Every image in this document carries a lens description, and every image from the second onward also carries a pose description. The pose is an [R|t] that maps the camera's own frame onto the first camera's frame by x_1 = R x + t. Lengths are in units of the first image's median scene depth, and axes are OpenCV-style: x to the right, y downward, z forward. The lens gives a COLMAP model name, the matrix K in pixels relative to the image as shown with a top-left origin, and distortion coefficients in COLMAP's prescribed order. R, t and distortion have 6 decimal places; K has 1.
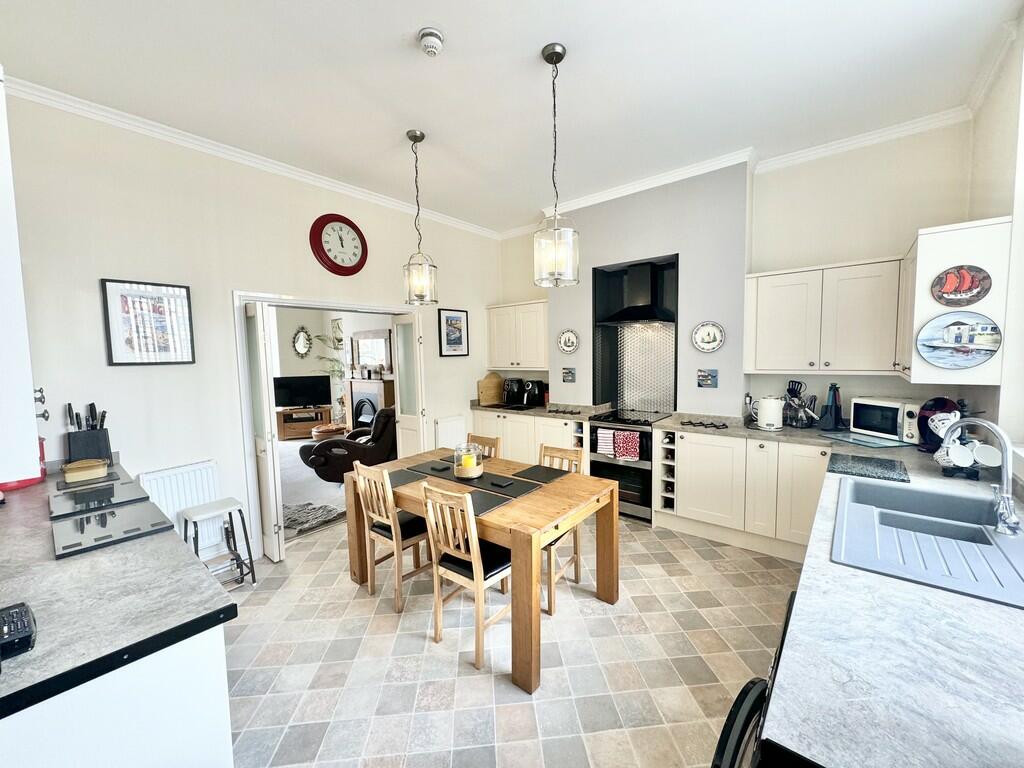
lens RADIAL K [[410.8, 0, 513.8], [0, 410.8, 387.5], [0, 0, 1]] dist [0.001104, -0.000454]
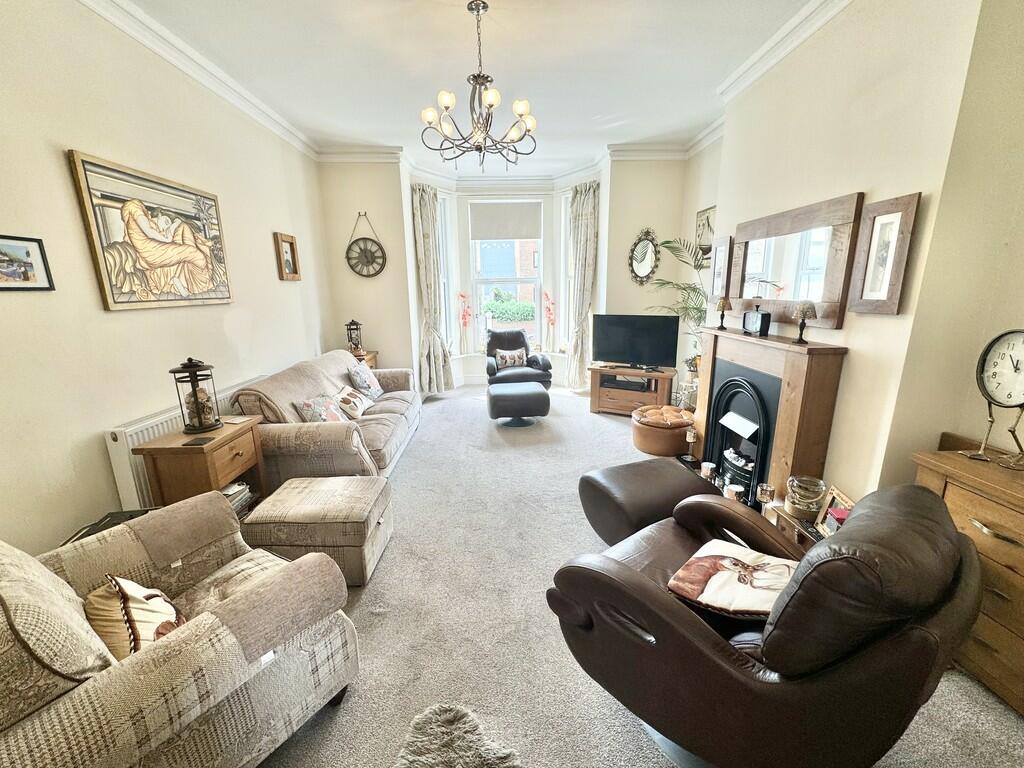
lens RADIAL K [[410.8, 0, 517.5], [0, 410.8, 386.6], [0, 0, 1]] dist [0.001104, -0.000454]
pose [[0.678416, 0.178894, -0.712564, -0.192224], [-0.057509, 0.979856, 0.191247, -0.031261], [0.732423, -0.088766, 0.675038, 0.478320]]
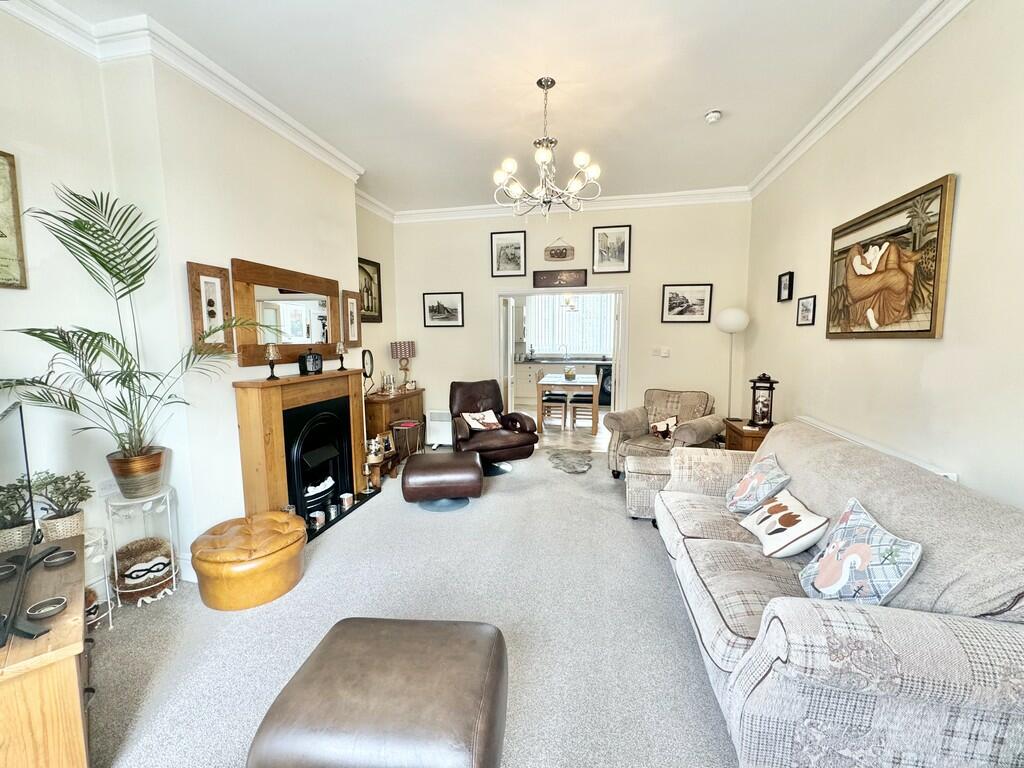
lens RADIAL K [[410.8, 0, 513.2], [0, 410.8, 375.1], [0, 0, 1]] dist [0.001104, -0.000454]
pose [[-0.486031, -0.062559, 0.871700, -0.805030], [0.083708, 0.989516, 0.117687, -0.048918], [-0.869924, 0.130168, -0.475699, 0.922588]]
